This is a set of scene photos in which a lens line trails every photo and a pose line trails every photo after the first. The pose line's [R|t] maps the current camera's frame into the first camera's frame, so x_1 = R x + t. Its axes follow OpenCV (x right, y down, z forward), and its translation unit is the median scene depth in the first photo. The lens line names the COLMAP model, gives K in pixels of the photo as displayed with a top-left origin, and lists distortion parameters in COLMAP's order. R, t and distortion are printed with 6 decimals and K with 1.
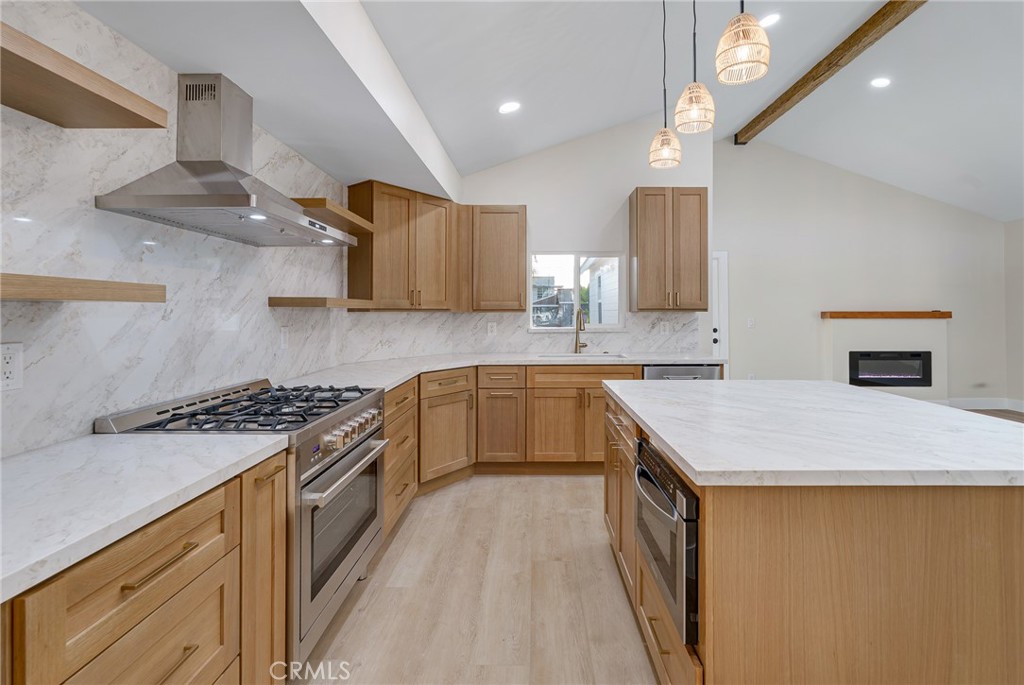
lens RADIAL K [[468.8, 0, 521.8], [0, 468.8, 308.2], [0, 0, 1]] dist [-0.005244, 0.003150]
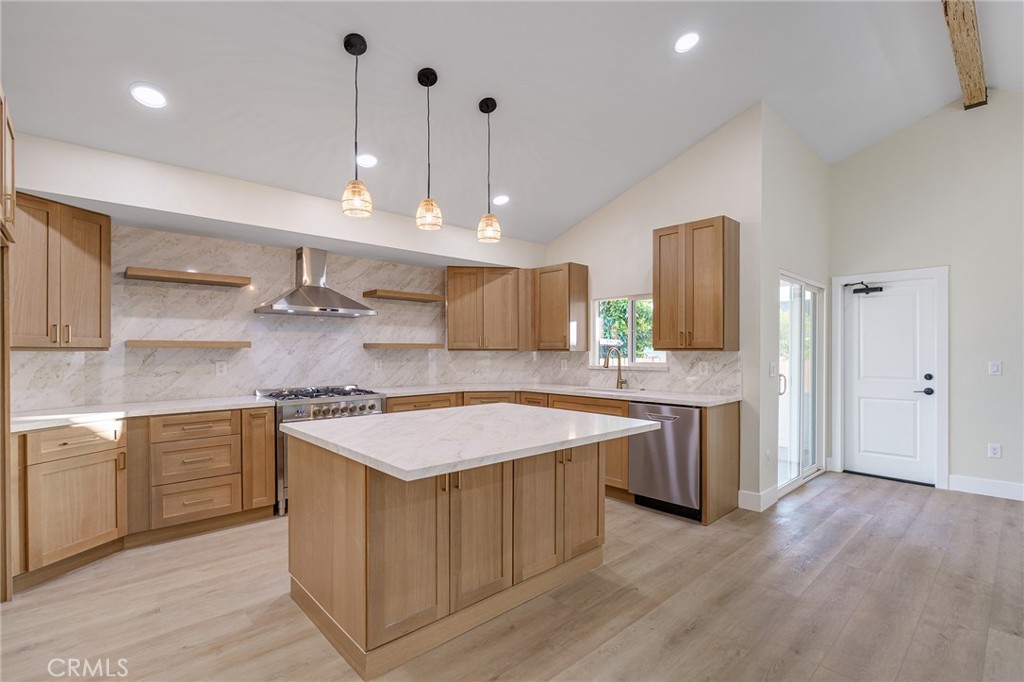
lens RADIAL K [[468.8, 0, 511.9], [0, 468.8, 352.9], [0, 0, 1]] dist [-0.005244, 0.003150]
pose [[0.692185, 0.005048, -0.721702, 0.722485], [0.005350, 0.999912, 0.012125, -0.002500], [0.721700, -0.012254, 0.692097, 0.059691]]
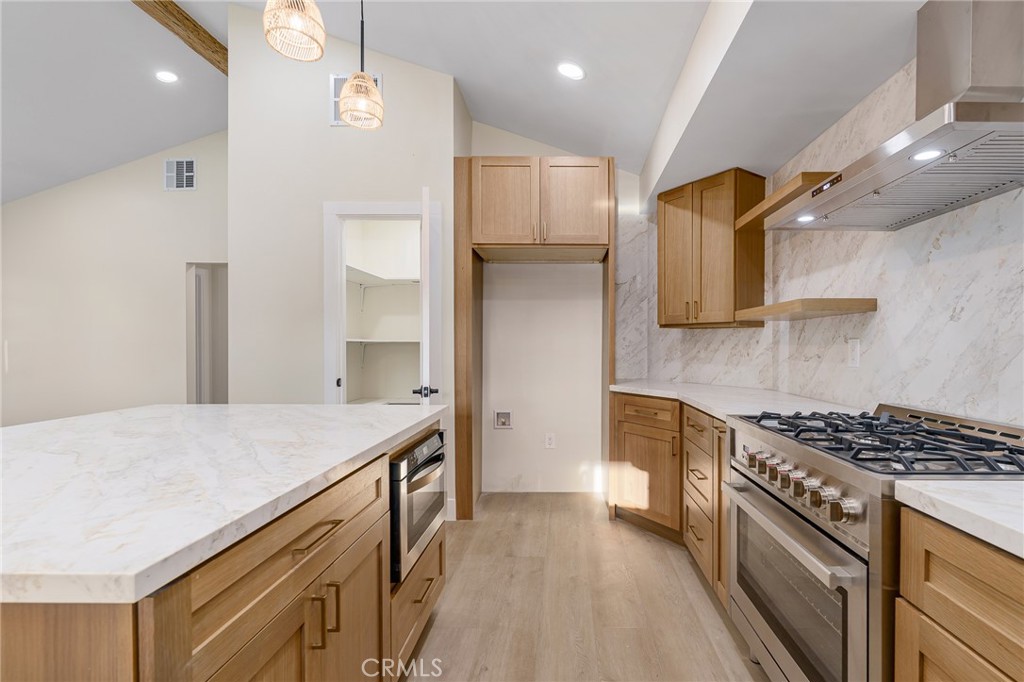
lens RADIAL K [[468.8, 0, 561.9], [0, 468.8, 348.9], [0, 0, 1]] dist [-0.005244, 0.003150]
pose [[-0.999750, -0.000820, -0.022357, -0.005353], [-0.000815, 1.000000, -0.000245, 0.031633], [0.022357, -0.000227, -0.999750, 0.743861]]
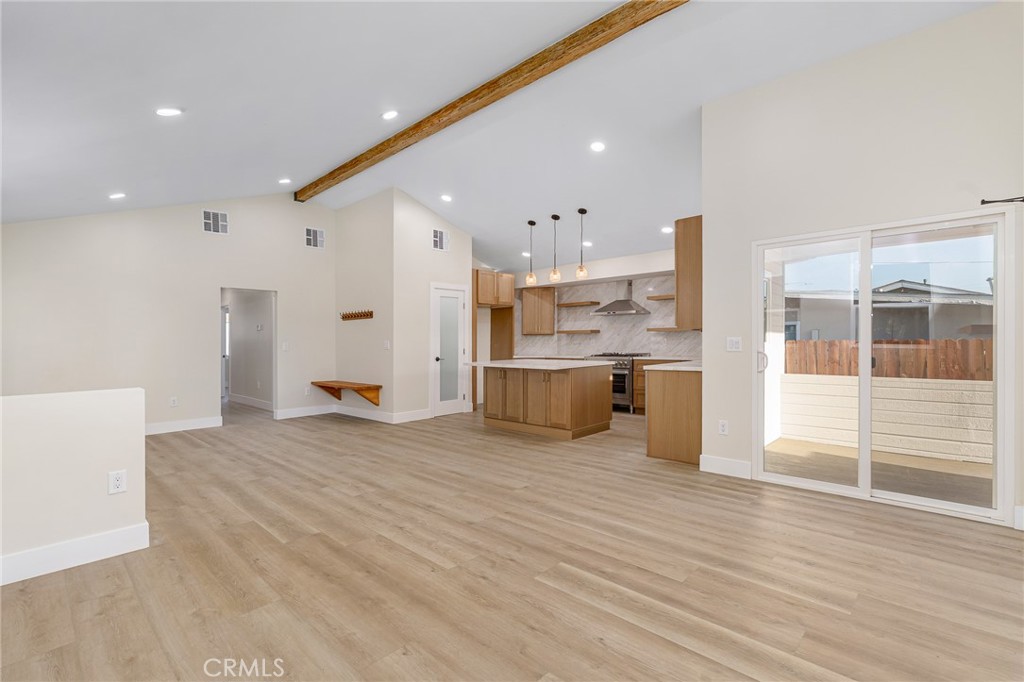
lens RADIAL K [[468.8, 0, 512.1], [0, 468.8, 325.3], [0, 0, 1]] dist [-0.005244, 0.003150]
pose [[-0.671262, -0.016200, -0.741043, 1.412319], [0.019676, 0.999019, -0.039663, 0.035171], [0.740959, -0.041205, -0.670285, 1.373108]]
